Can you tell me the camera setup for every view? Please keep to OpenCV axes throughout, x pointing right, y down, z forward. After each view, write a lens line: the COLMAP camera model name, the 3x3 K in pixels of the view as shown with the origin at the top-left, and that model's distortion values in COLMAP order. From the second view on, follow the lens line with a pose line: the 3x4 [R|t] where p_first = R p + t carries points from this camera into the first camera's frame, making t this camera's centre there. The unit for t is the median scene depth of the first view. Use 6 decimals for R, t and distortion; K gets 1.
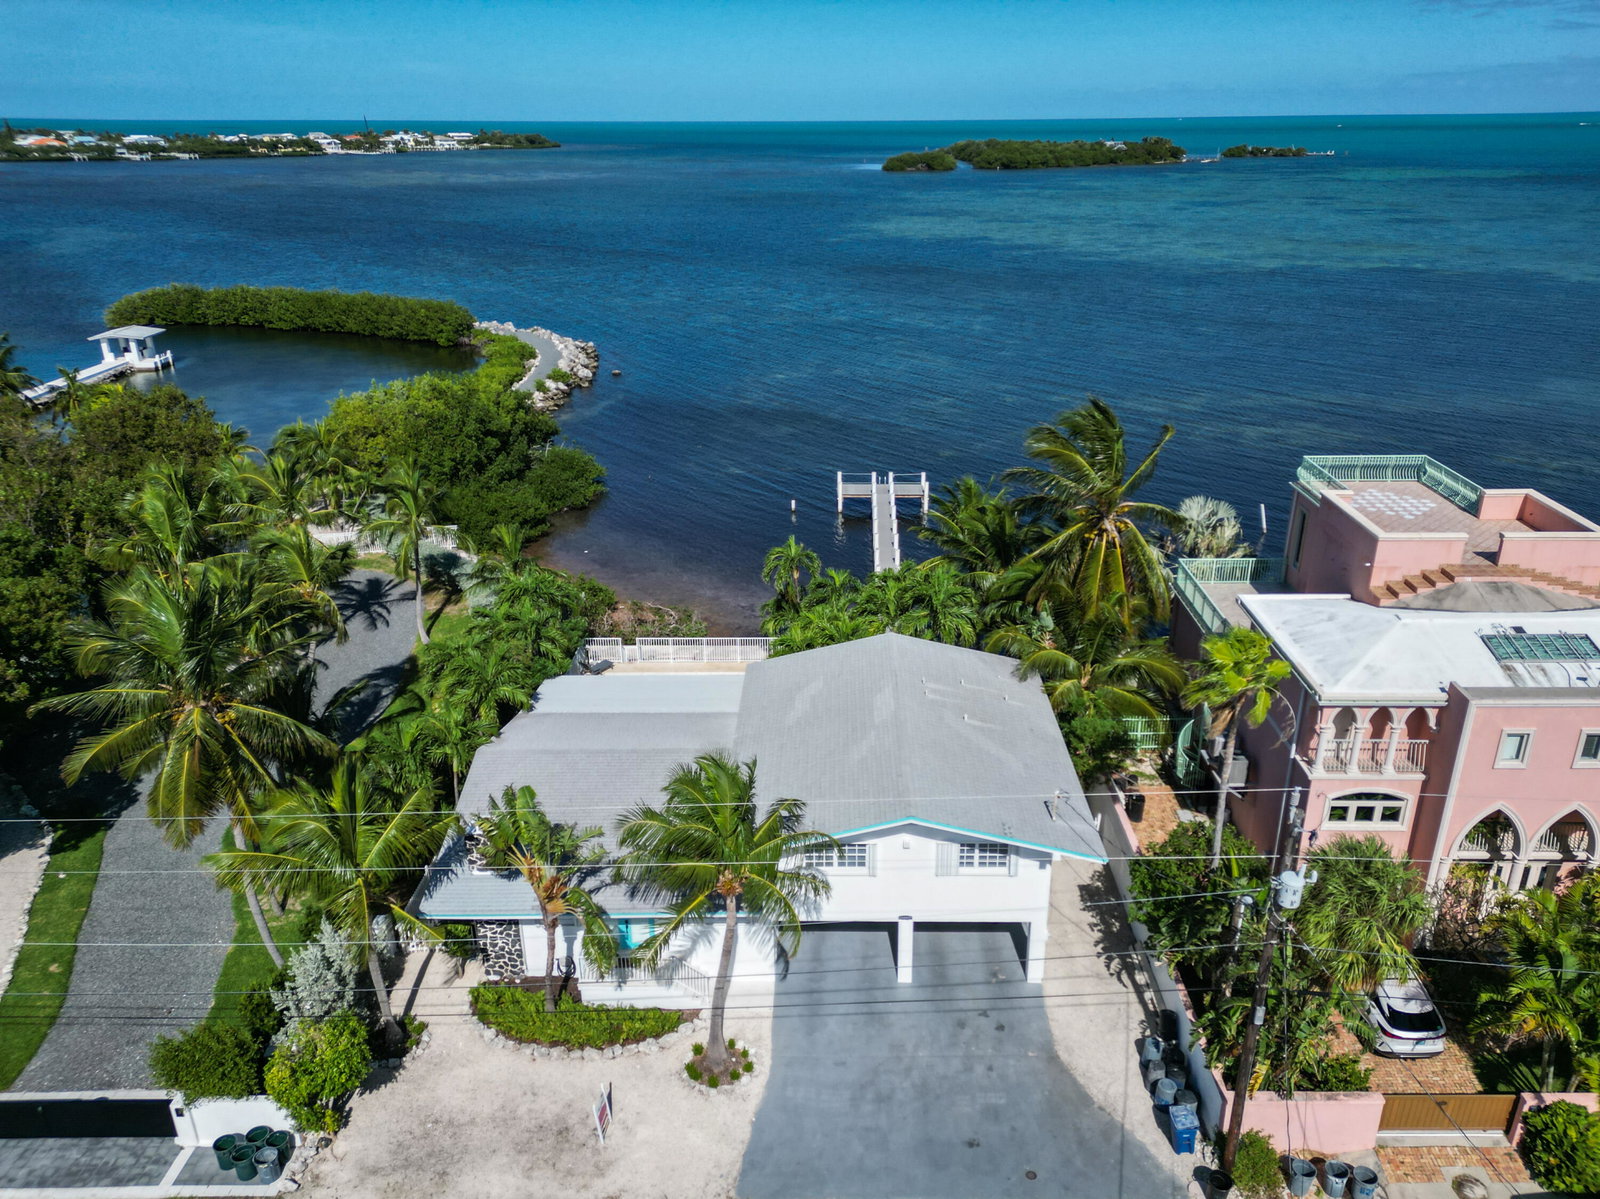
lens RADIAL K [[1114.7, 0, 801.0], [0, 1114.7, 600.8], [0, 0, 1]] dist [0.057736, 0.002830]
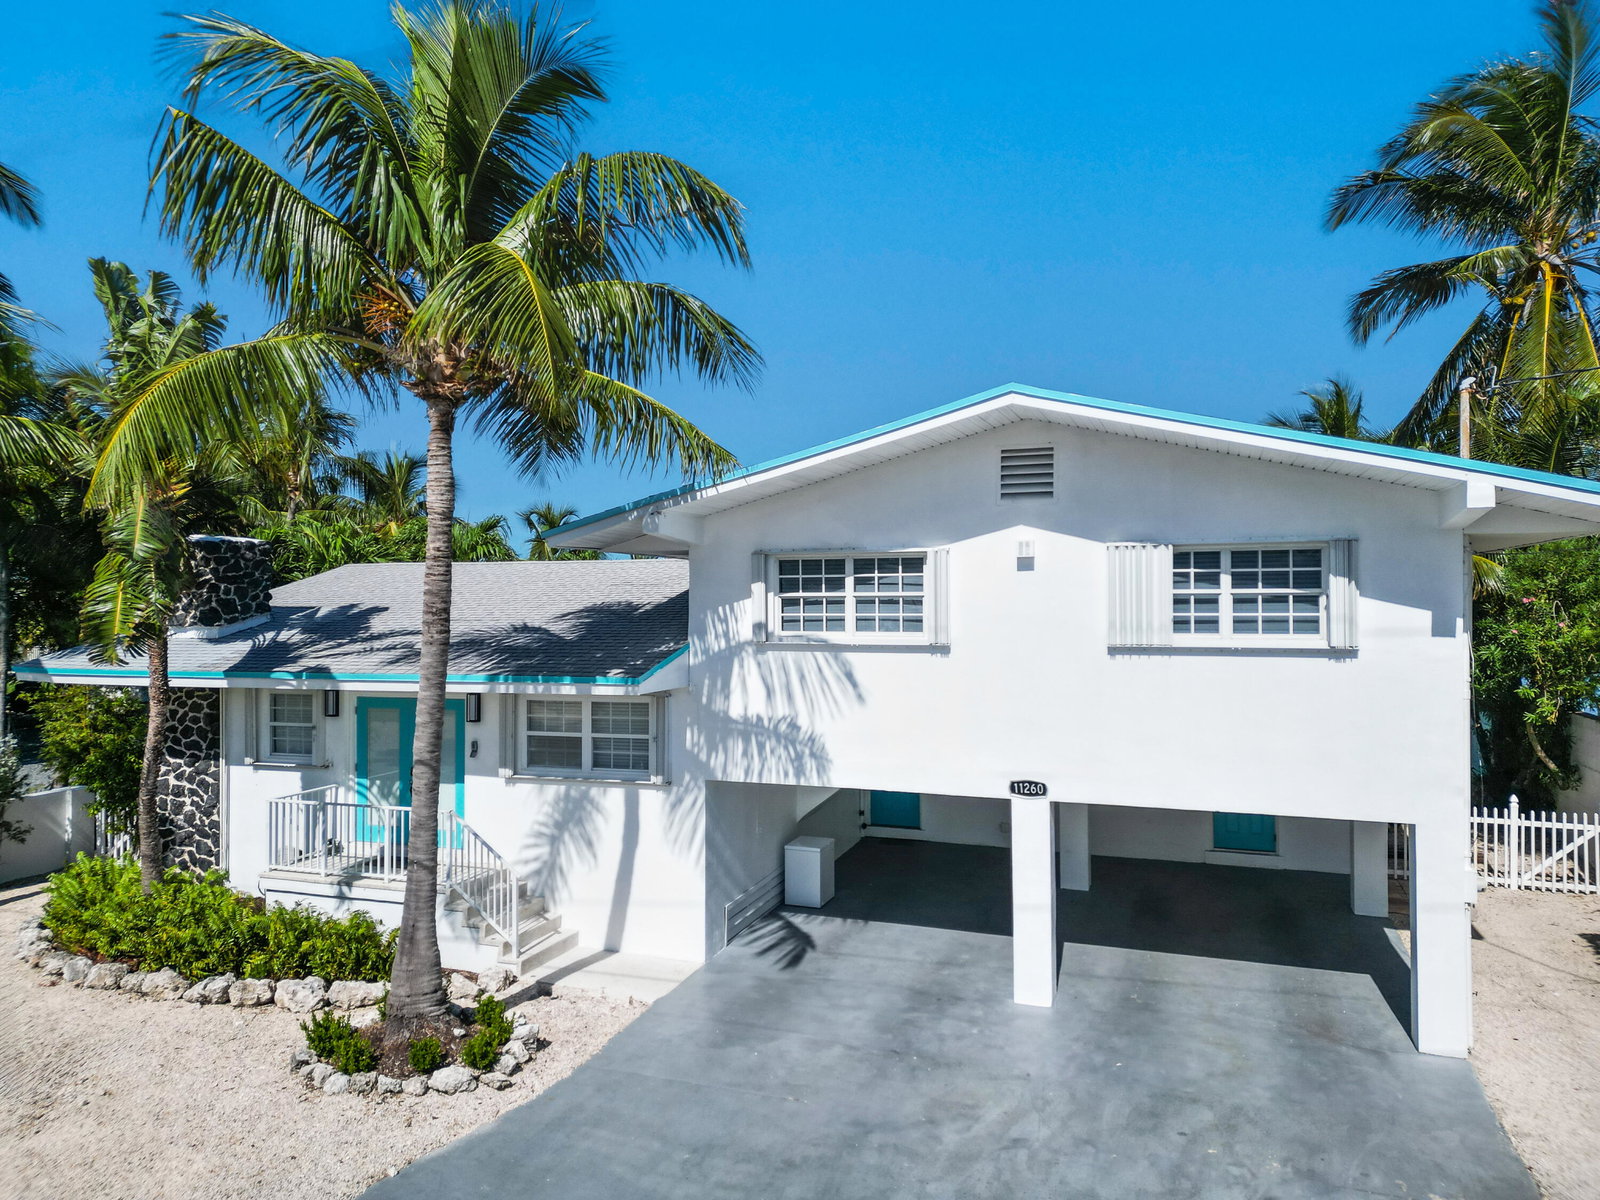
lens RADIAL K [[1114.7, 0, 801.2], [0, 1114.7, 598.9], [0, 0, 1]] dist [0.057736, 0.002830]
pose [[0.942935, 0.007239, -0.332898, 0.148522], [-0.133611, 0.923972, -0.358363, 0.376107], [0.304995, 0.382392, 0.872213, 0.645034]]
